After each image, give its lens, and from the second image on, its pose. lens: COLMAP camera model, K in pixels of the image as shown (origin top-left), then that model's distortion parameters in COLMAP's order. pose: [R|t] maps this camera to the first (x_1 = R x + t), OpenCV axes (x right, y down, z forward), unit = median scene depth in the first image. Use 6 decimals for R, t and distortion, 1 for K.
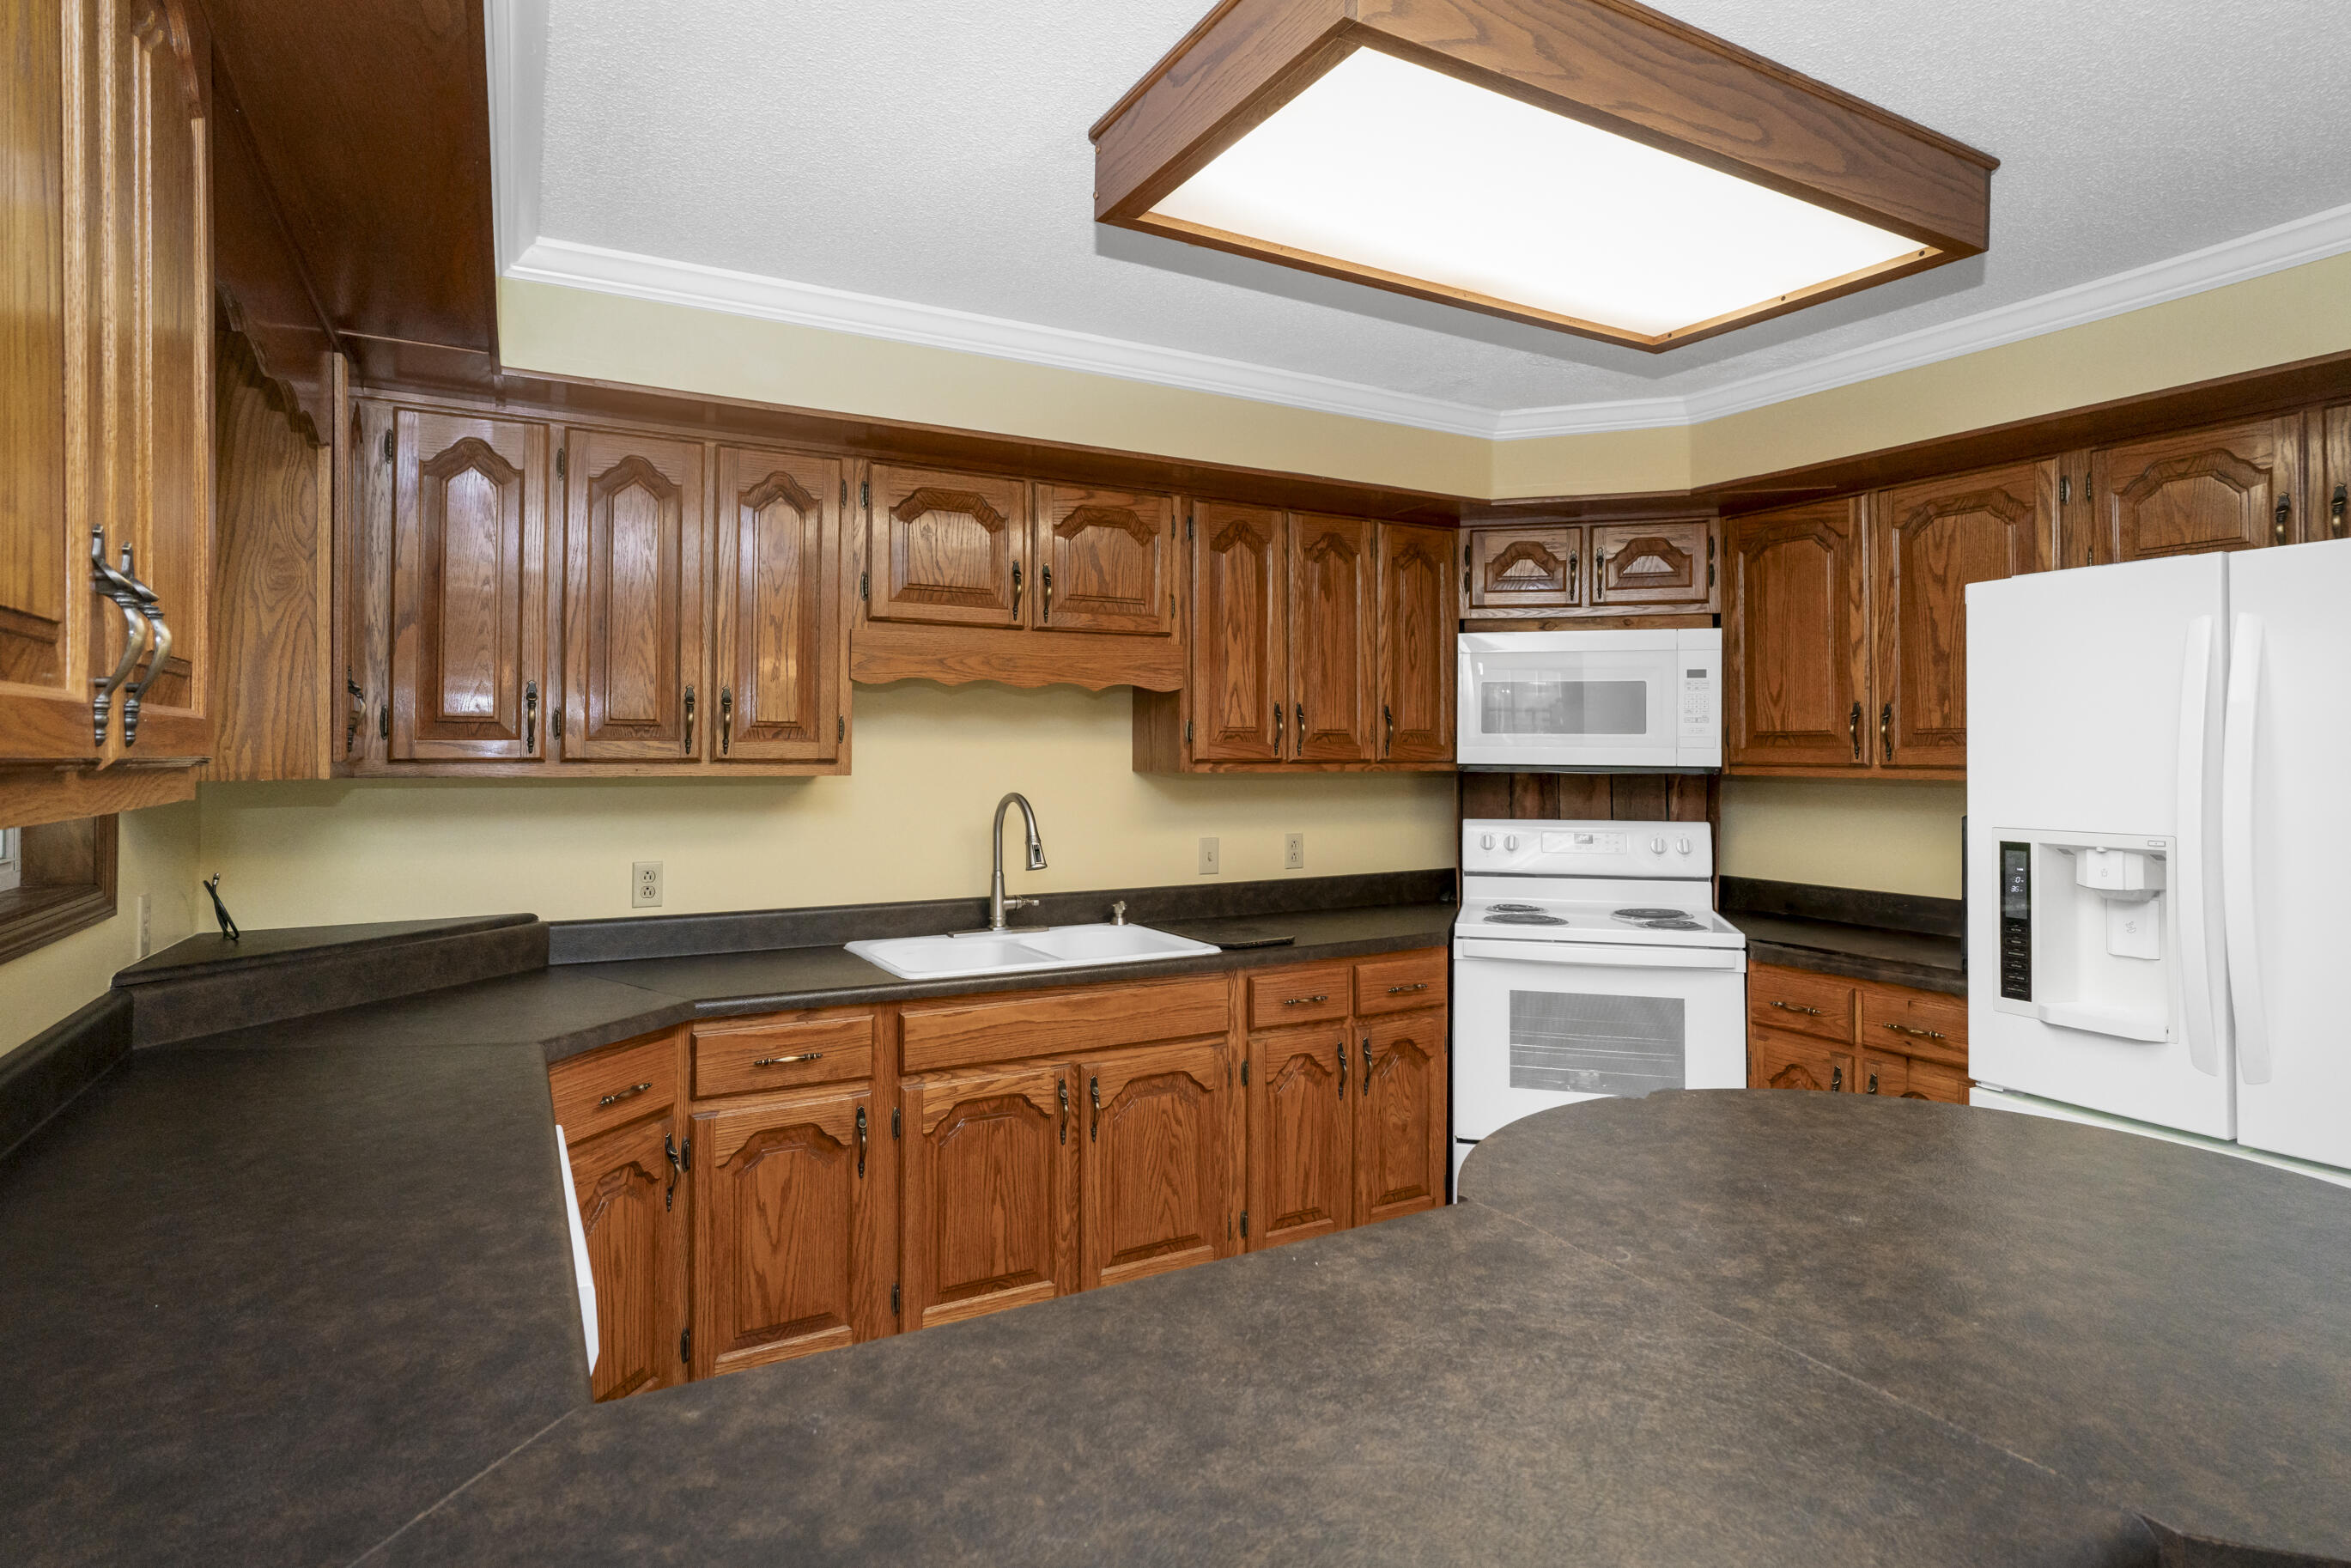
lens RADIAL K [[1226.7, 0, 1177.5], [0, 1226.7, 740.1], [0, 0, 1]] dist [-0.000991, 0.000136]
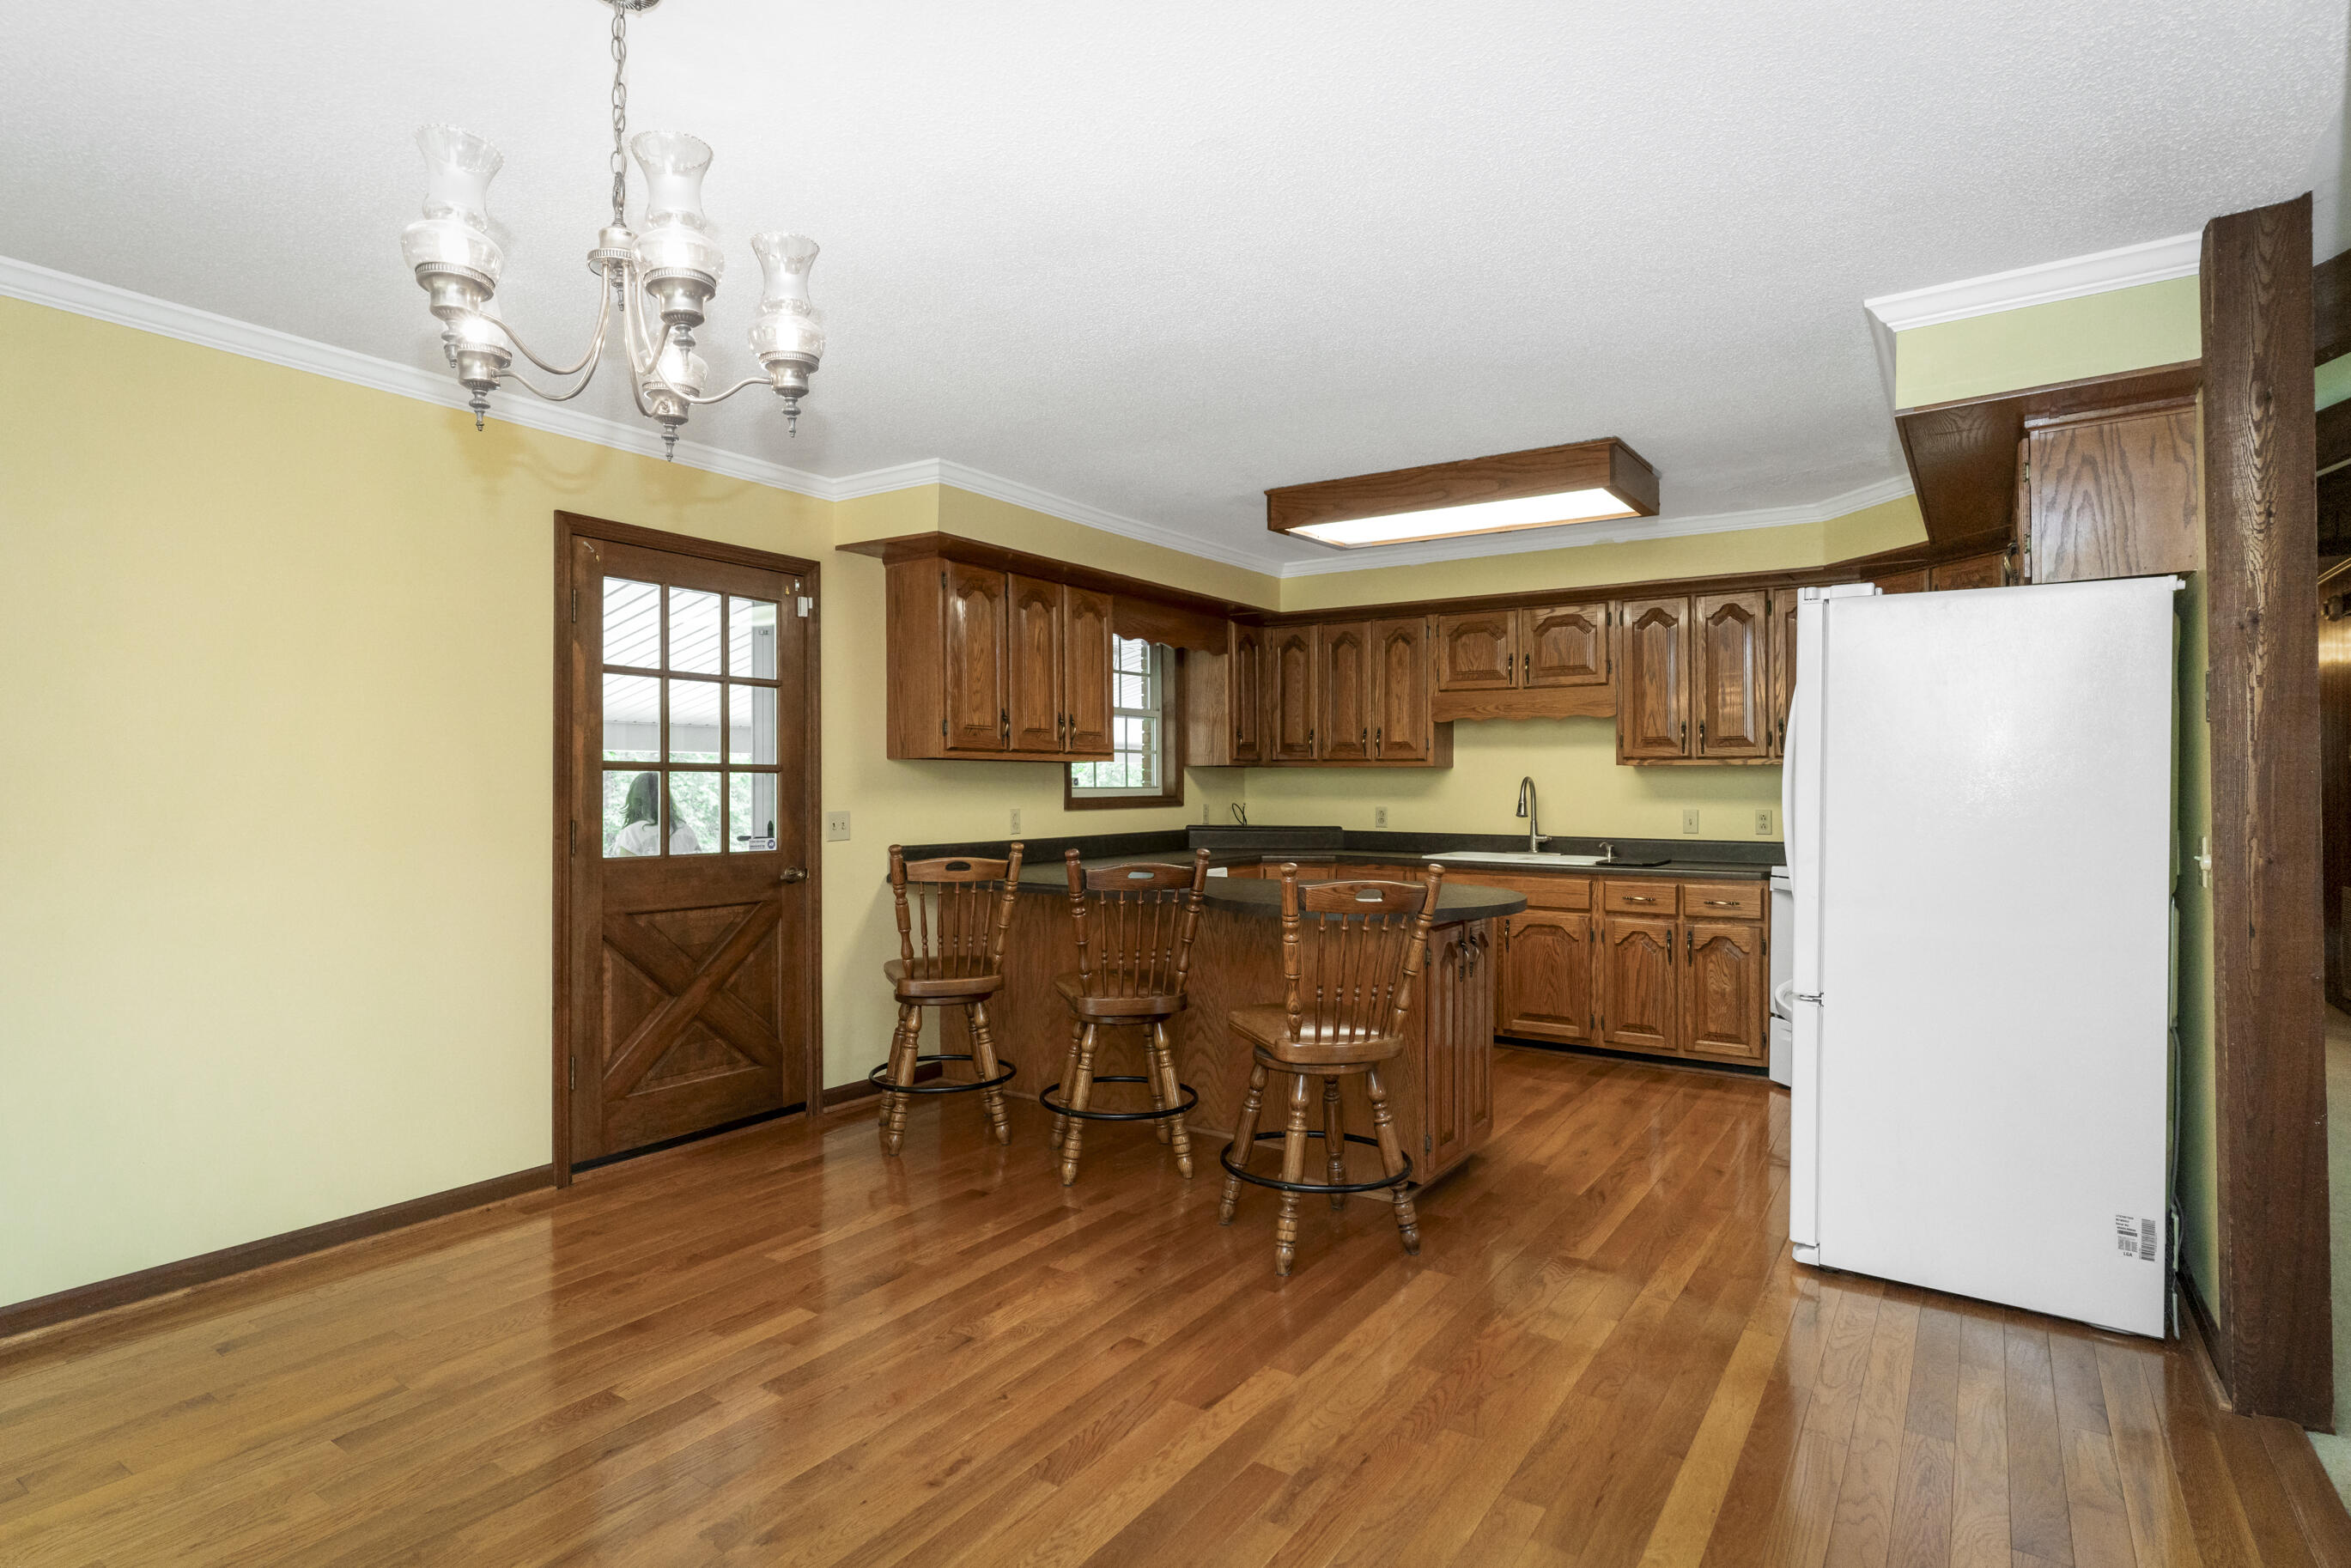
lens RADIAL K [[1212.1, 0, 1177.5], [0, 1212.1, 805.5], [0, 0, 1]] dist [-0.012708, 0.010914]
pose [[0.454436, 0.012211, -0.890696, 1.279842], [0.004963, 0.999856, 0.016239, 0.055332], [0.890765, -0.011801, 0.454310, -0.305037]]
